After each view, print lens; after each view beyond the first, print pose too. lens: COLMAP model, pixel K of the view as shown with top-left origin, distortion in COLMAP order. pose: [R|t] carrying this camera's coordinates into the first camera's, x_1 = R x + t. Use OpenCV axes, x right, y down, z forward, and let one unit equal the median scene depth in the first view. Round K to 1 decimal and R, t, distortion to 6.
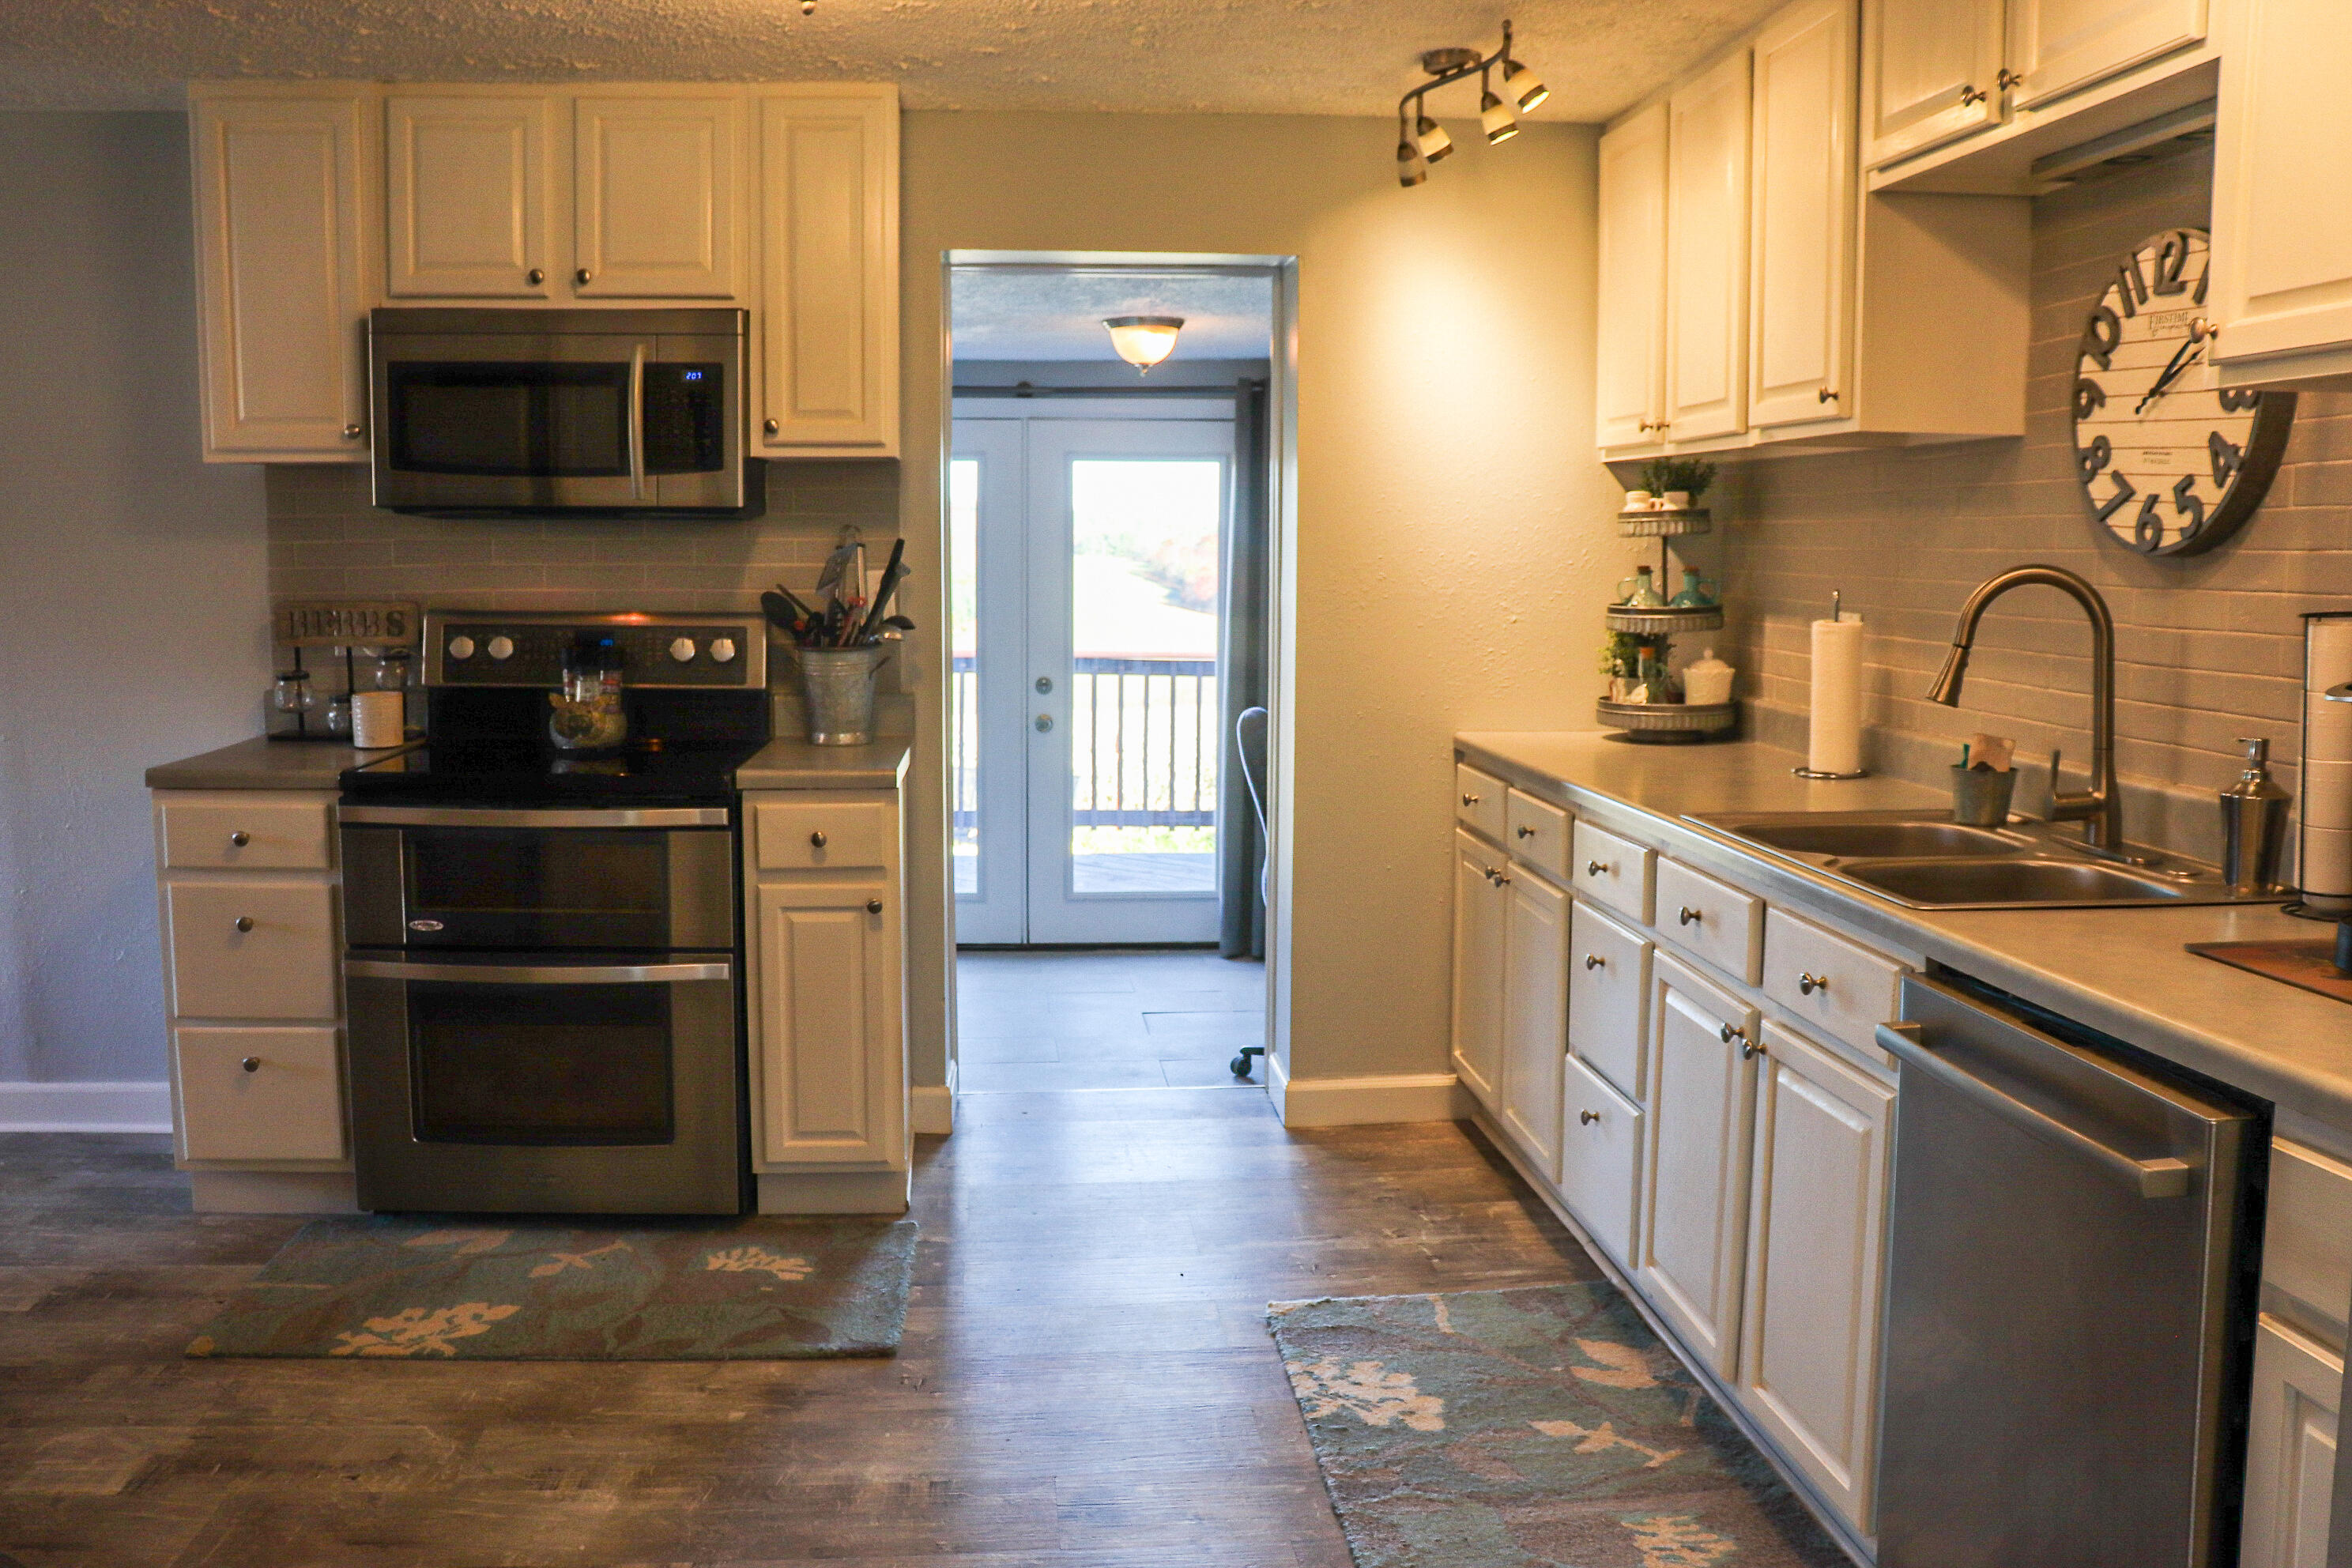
lens RADIAL K [[1941.6, 0, 1149.6], [0, 1941.6, 775.6], [0, 0, 1]] dist [-0.179593, 0.161028]
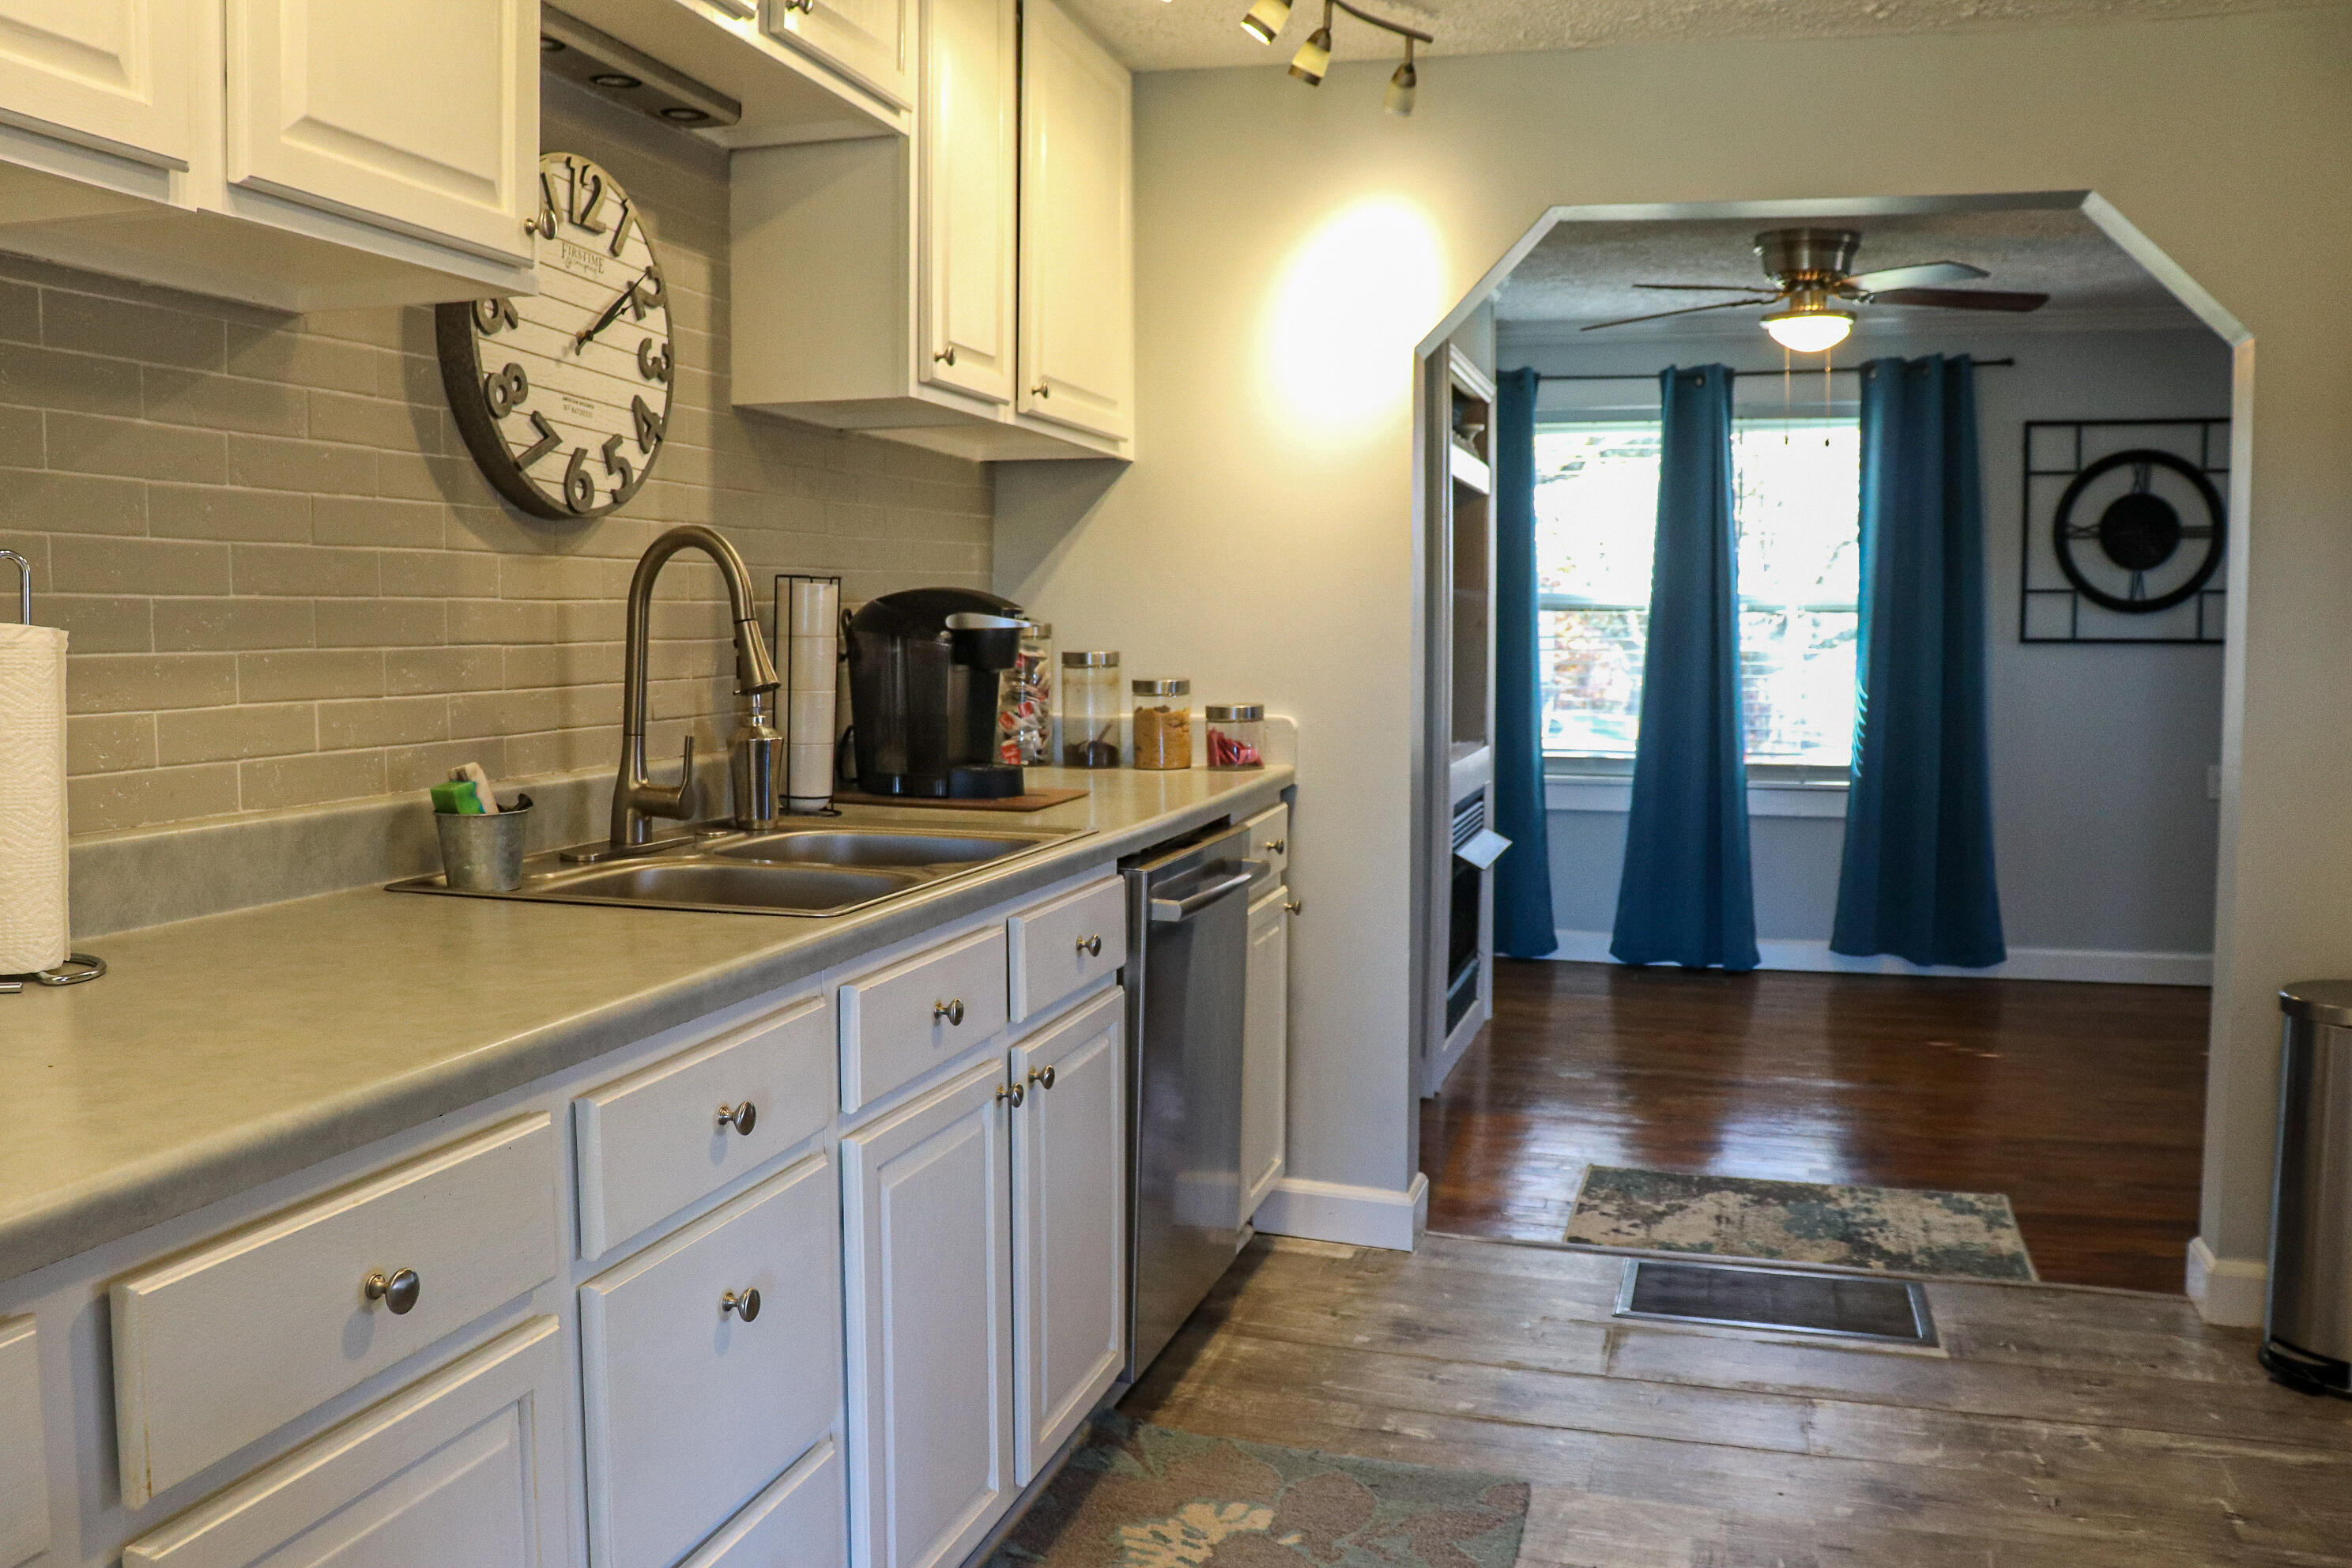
lens RADIAL K [[1941.6, 0, 1149.6], [0, 1941.6, 775.6], [0, 0, 1]] dist [-0.179593, 0.161028]
pose [[-0.929918, -0.032668, 0.366312, -0.050805], [0.039134, 0.981602, 0.186887, -0.155483], [-0.365678, 0.188125, -0.911531, 1.740771]]
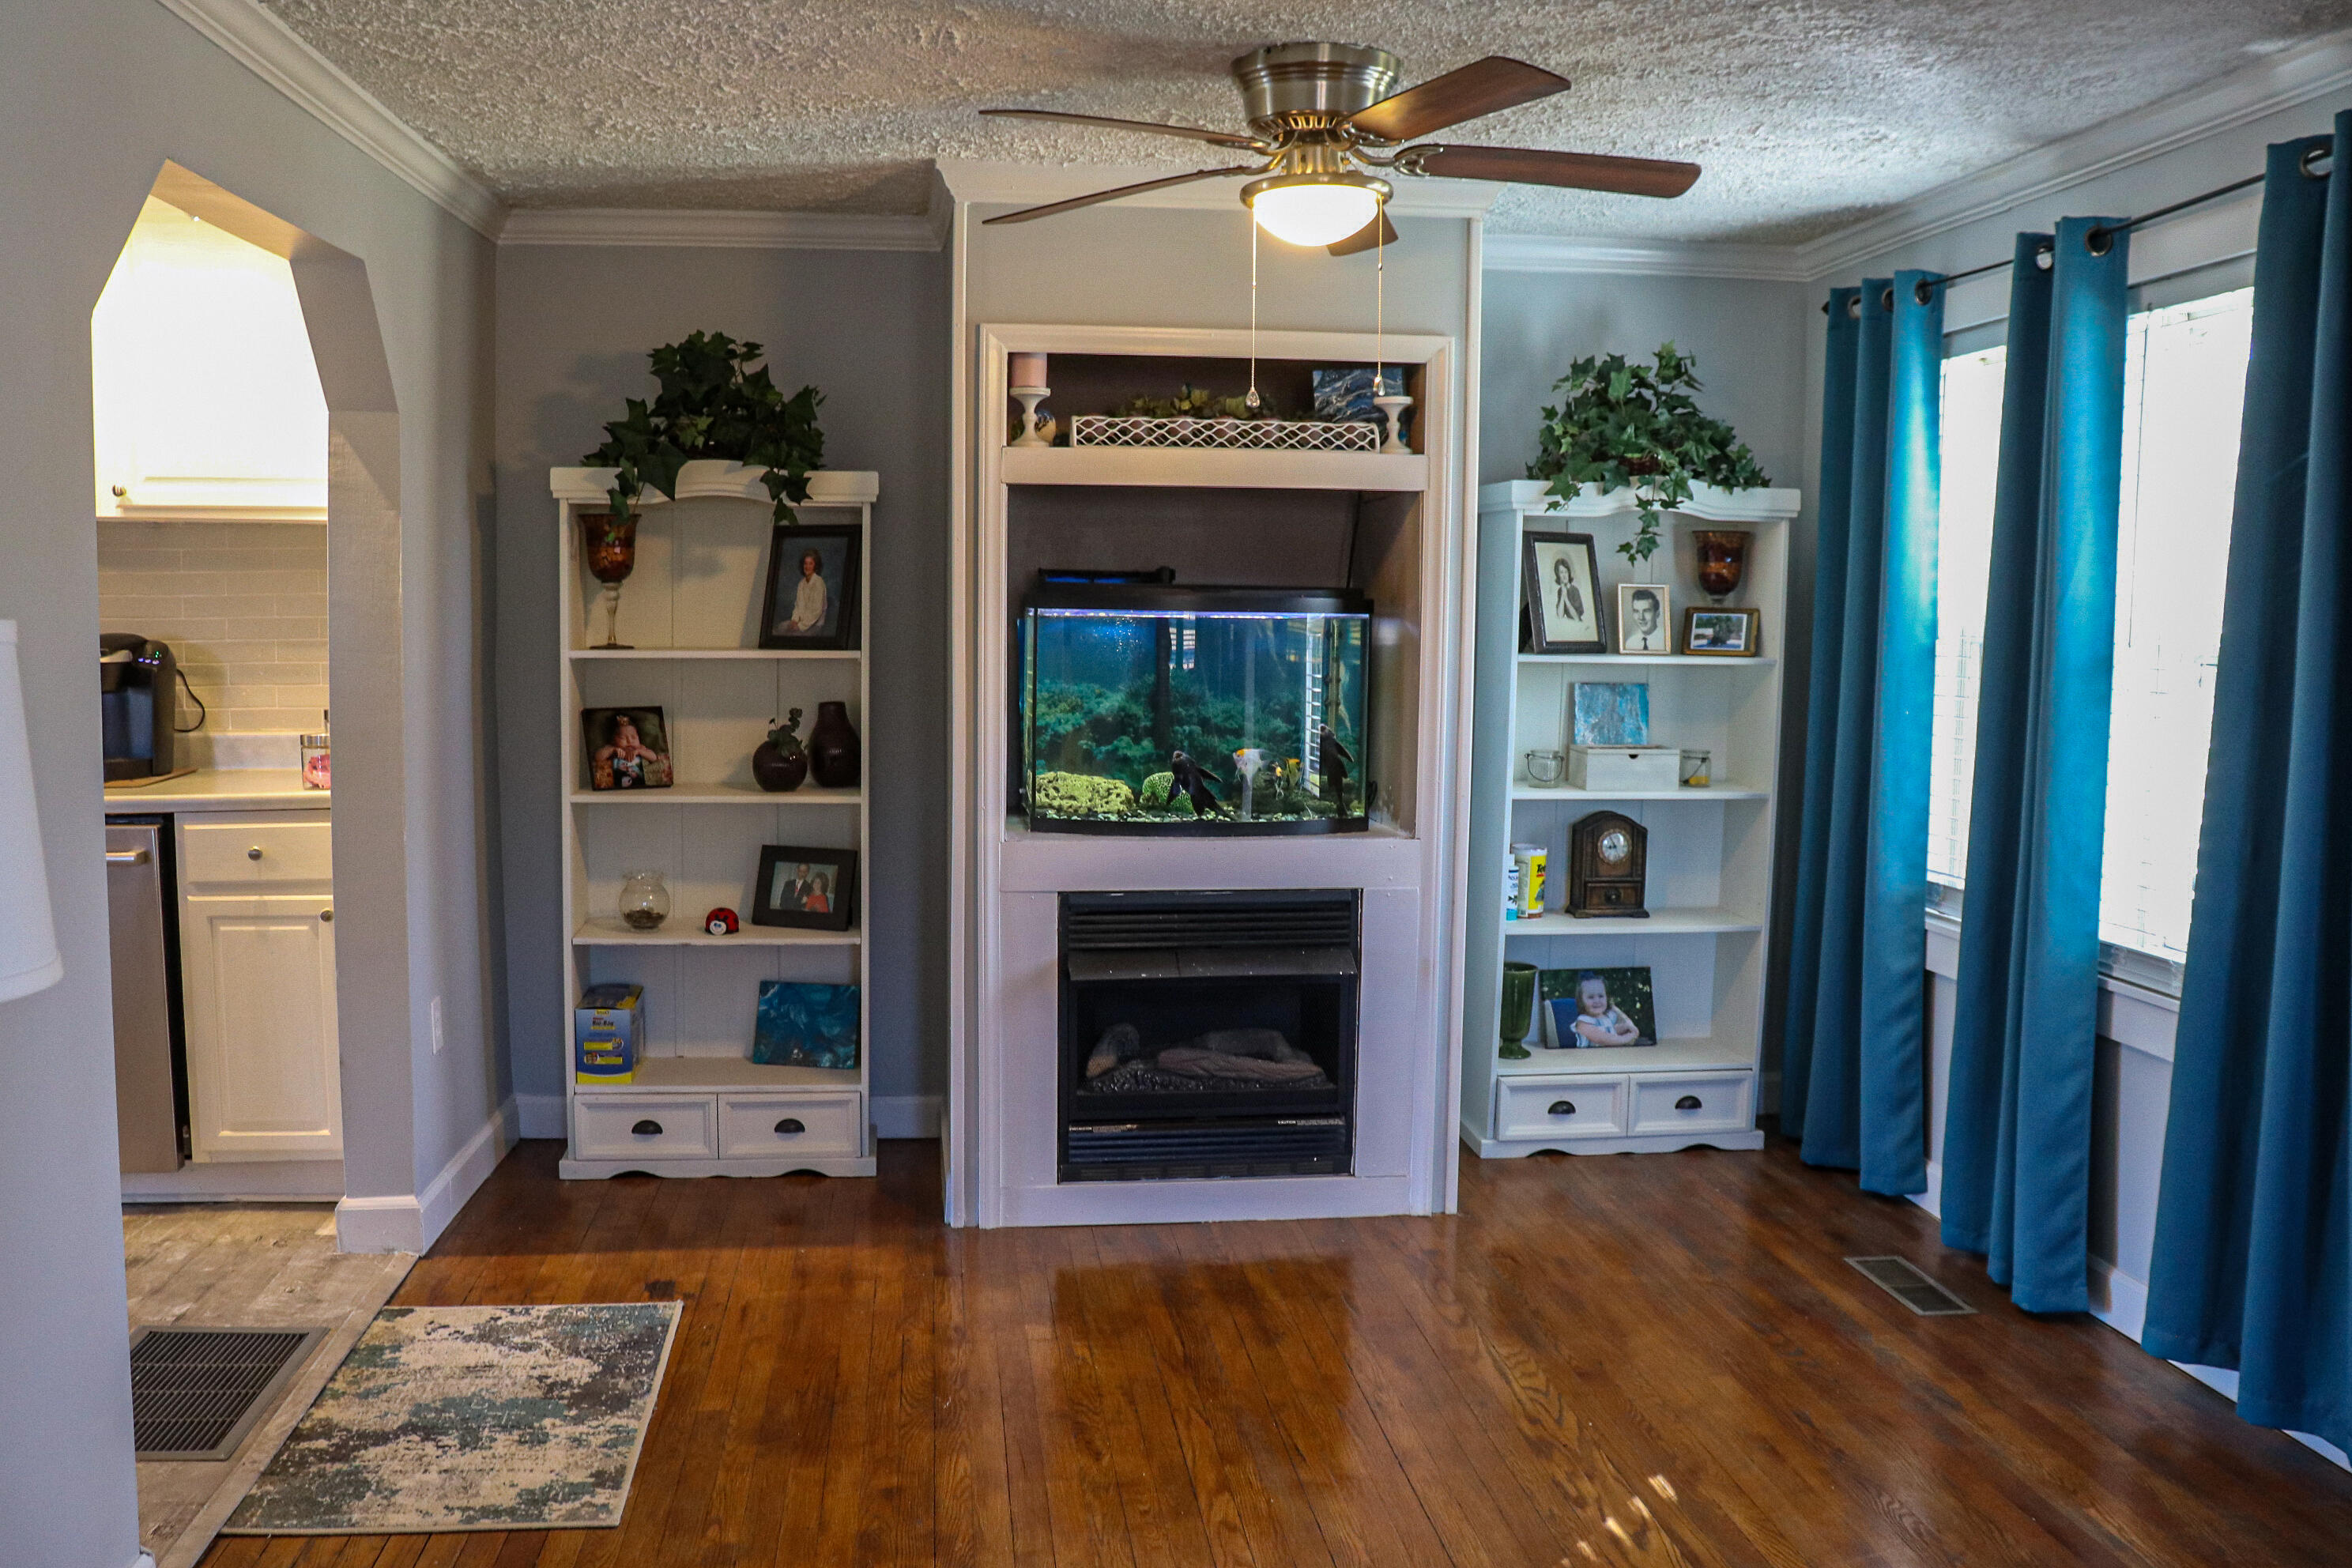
lens RADIAL K [[1941.6, 0, 1149.6], [0, 1941.6, 775.6], [0, 0, 1]] dist [-0.179593, 0.161028]
pose [[-0.037906, -0.095205, 0.994736, -1.173077], [0.104437, 0.989622, 0.098695, 0.004889], [-0.993809, 0.107629, -0.027569, -0.159316]]
